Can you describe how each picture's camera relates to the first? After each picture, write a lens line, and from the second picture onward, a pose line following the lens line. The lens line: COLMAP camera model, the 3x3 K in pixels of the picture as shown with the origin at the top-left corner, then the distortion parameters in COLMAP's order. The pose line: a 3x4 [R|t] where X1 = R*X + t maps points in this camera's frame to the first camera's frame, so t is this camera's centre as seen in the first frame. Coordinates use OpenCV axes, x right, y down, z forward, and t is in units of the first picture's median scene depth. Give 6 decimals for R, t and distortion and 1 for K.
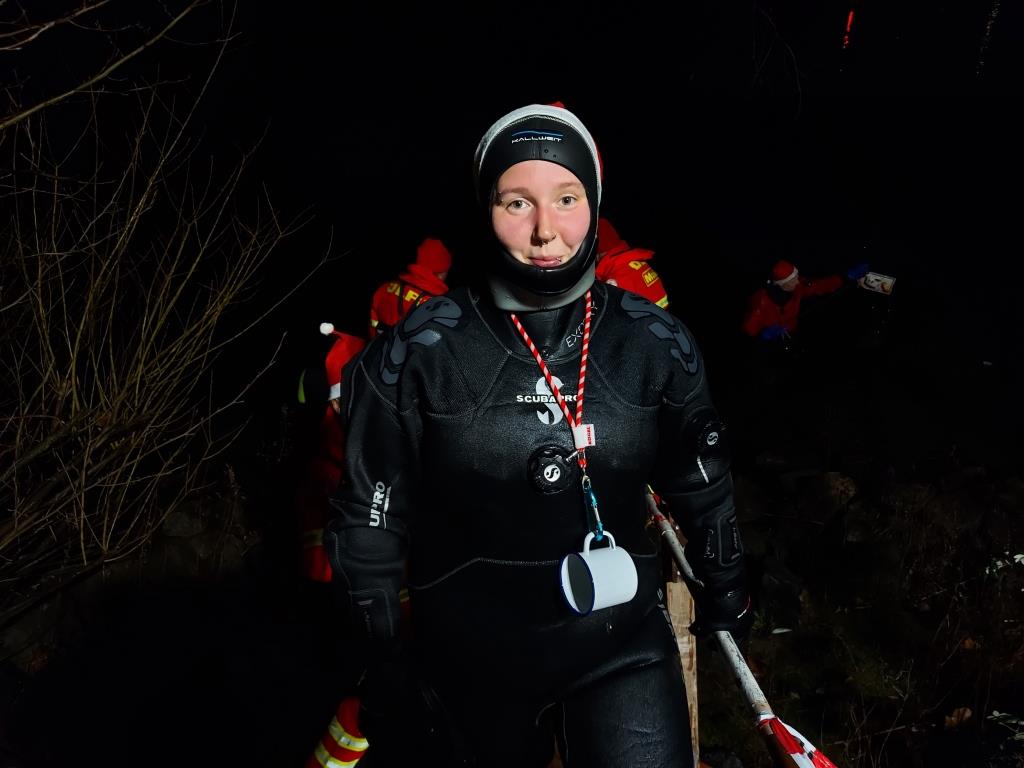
lens RADIAL K [[744.6, 0, 508.4], [0, 744.6, 388.7], [0, 0, 1]] dist [0.031137, -0.011379]
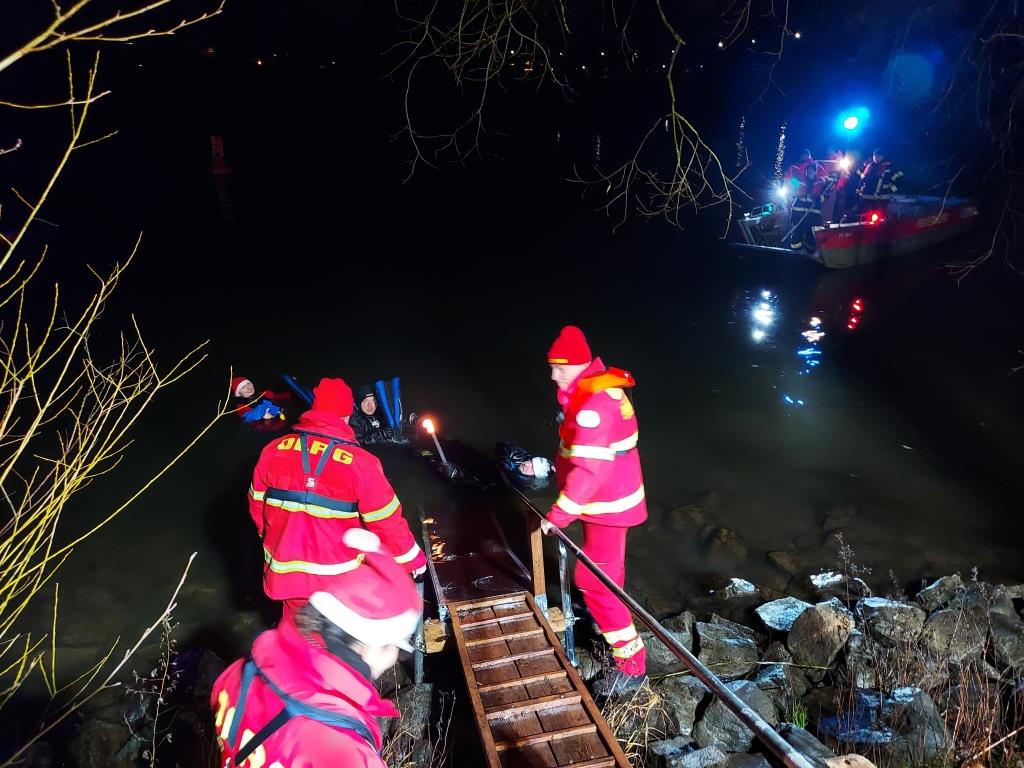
lens RADIAL K [[744.6, 0, 508.4], [0, 744.6, 388.7], [0, 0, 1]] dist [0.031137, -0.011379]
pose [[0.983038, -0.067029, 0.170712, -0.093087], [0.092361, 0.985103, -0.145058, -0.063282], [-0.158446, 0.158365, 0.974585, 0.229291]]
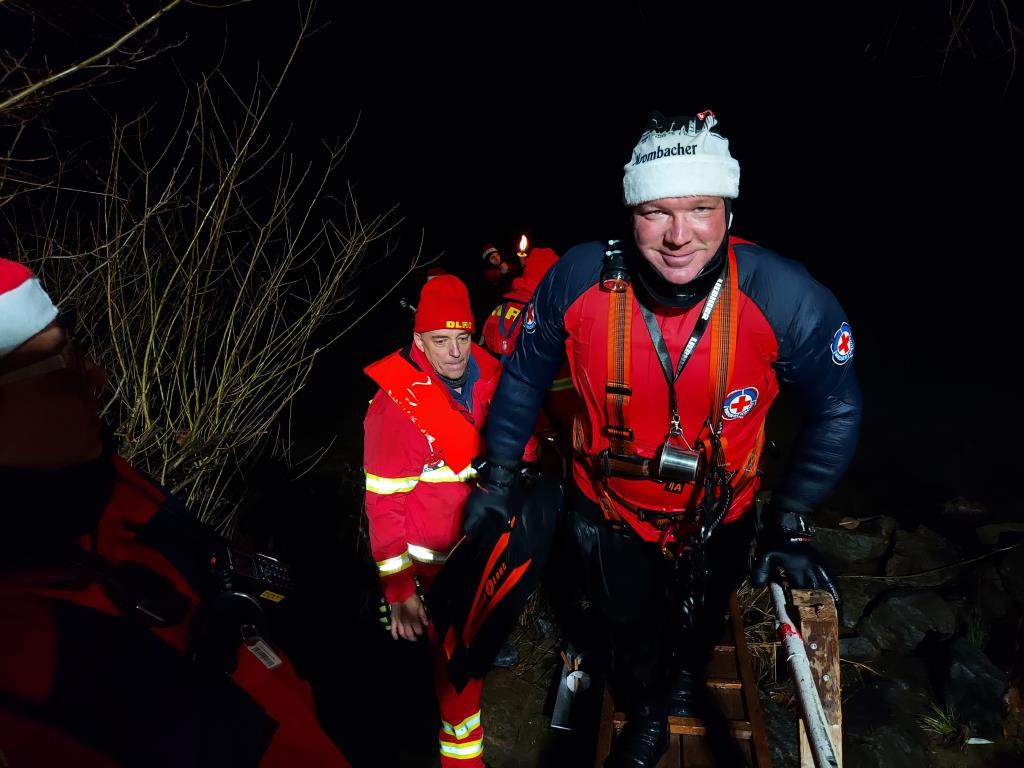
lens RADIAL K [[744.6, 0, 508.4], [0, 744.6, 388.7], [0, 0, 1]] dist [0.031137, -0.011379]
pose [[0.978269, 0.022039, -0.206165, 0.052259], [-0.025368, 0.999587, -0.013517, -0.017724], [0.205782, 0.018454, 0.978424, 0.158106]]
